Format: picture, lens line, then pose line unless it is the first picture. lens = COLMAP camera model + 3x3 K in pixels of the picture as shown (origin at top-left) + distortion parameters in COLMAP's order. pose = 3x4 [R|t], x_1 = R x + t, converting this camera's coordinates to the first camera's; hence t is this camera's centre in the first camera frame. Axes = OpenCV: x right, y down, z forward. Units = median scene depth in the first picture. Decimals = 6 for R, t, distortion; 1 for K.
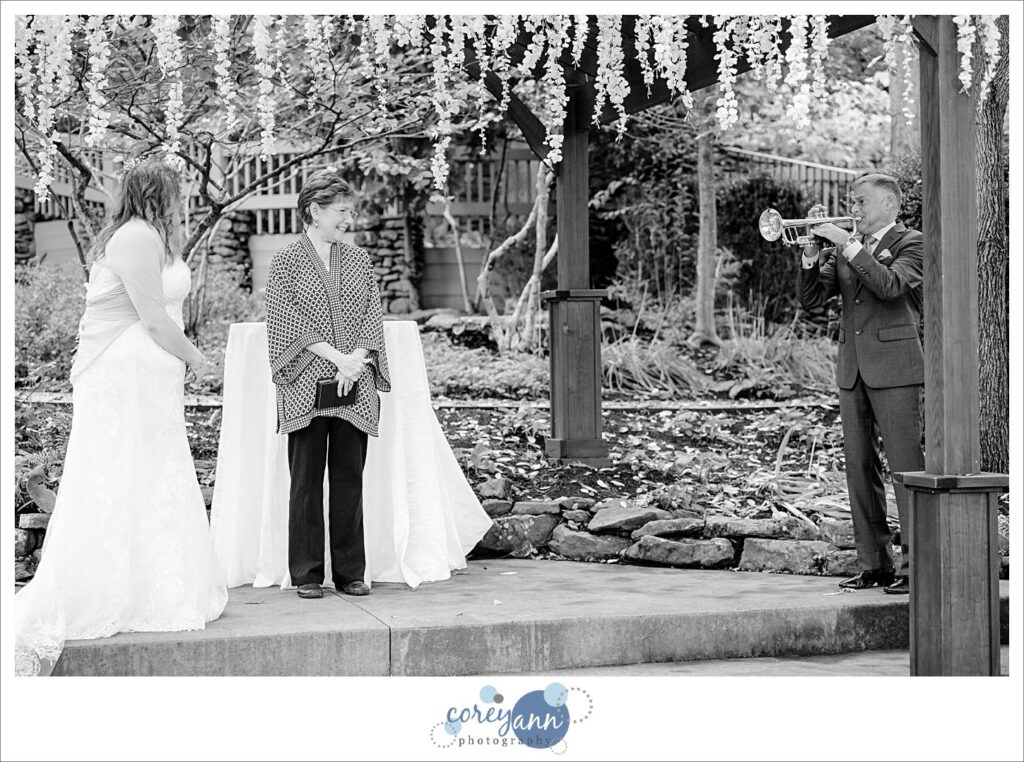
lens RADIAL K [[2179.5, 0, 512.0], [0, 2179.5, 381.0], [0, 0, 1]] dist [0.054564, 0.041706]
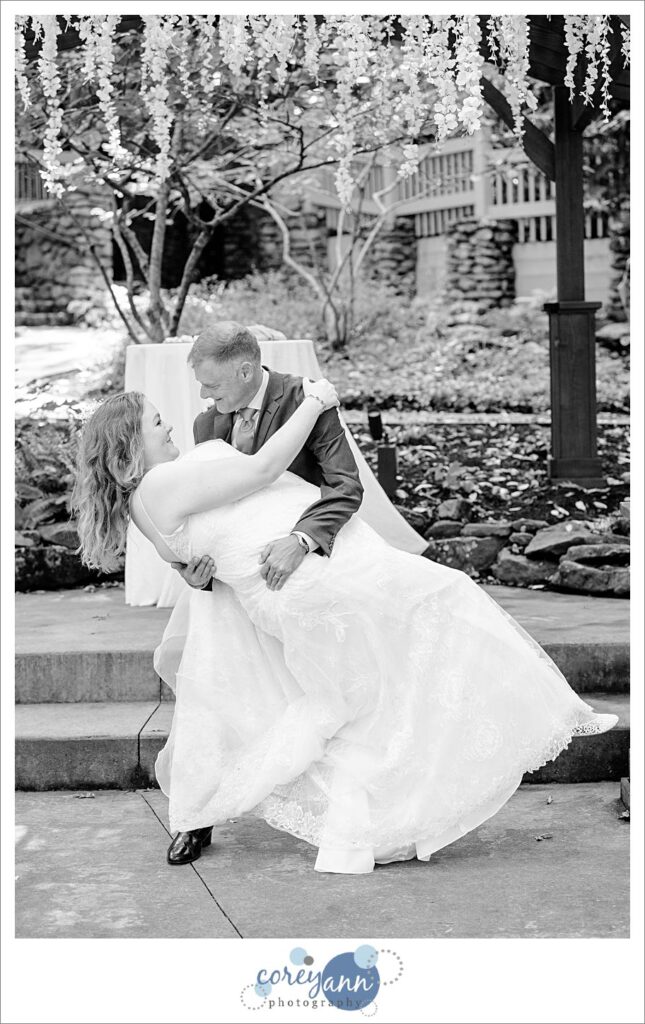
lens RADIAL K [[2218.2, 0, 406.2], [0, 2218.2, 514.2], [0, 0, 1]] dist [0.048318, -0.128560]
pose [[0.935614, 0.013308, -0.352774, 0.327486], [0.007796, 0.998267, 0.058333, -0.006709], [0.352939, -0.057328, 0.933888, 0.067056]]
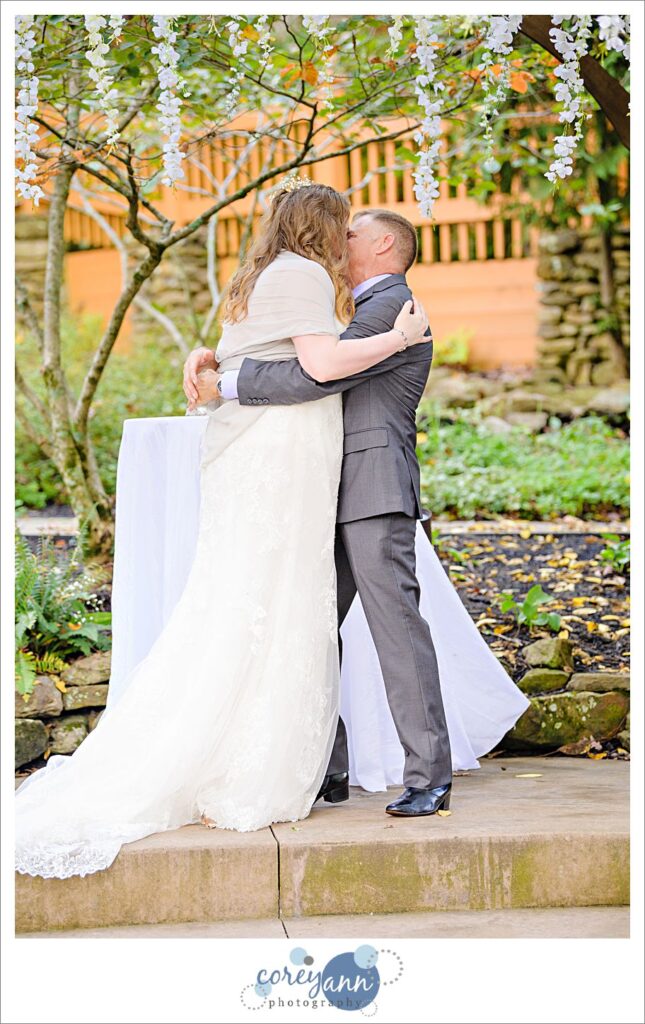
lens RADIAL K [[3895.4, 0, 326.5], [0, 3895.4, 474.5], [0, 0, 1]] dist [1.437591, -3.263067]
pose [[0.976149, -0.013771, -0.216664, 0.192986], [0.012914, 0.999902, -0.005367, -0.000574], [0.216716, 0.002441, 0.976232, -0.208636]]
